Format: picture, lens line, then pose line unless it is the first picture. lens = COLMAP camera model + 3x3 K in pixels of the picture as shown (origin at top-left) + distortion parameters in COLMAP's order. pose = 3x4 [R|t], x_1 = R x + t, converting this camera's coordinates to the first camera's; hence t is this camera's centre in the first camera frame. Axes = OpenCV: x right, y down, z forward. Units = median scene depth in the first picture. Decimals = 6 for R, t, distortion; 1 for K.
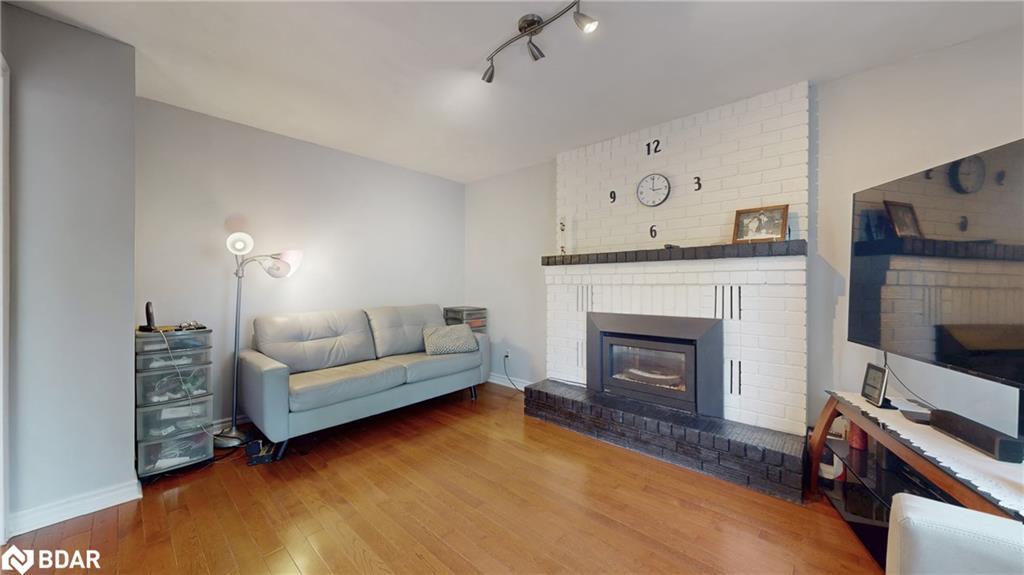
lens RADIAL K [[360.8, 0, 547.4], [0, 360.8, 281.4], [0, 0, 1]] dist [0.000160, -0.000036]
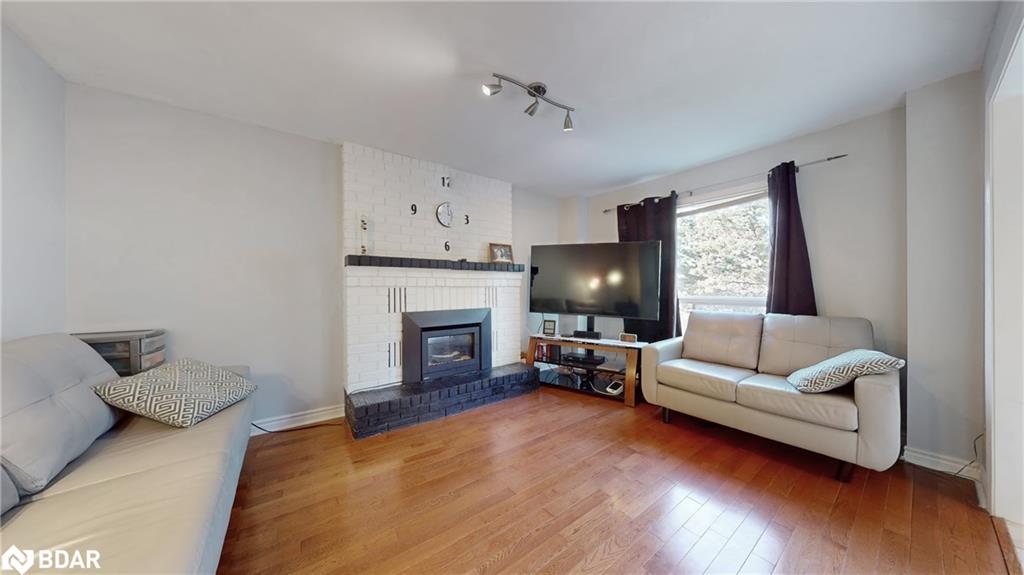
lens RADIAL K [[280.0, 0, 513.9], [0, 280.0, 289.5], [0, 0, 1]] dist [0.000030, -0.000001]
pose [[0.236141, -0.008244, 0.971684, -0.657866], [-0.007952, 0.999914, 0.010417, 0.006299], [-0.971686, -0.010187, 0.236055, 0.529694]]
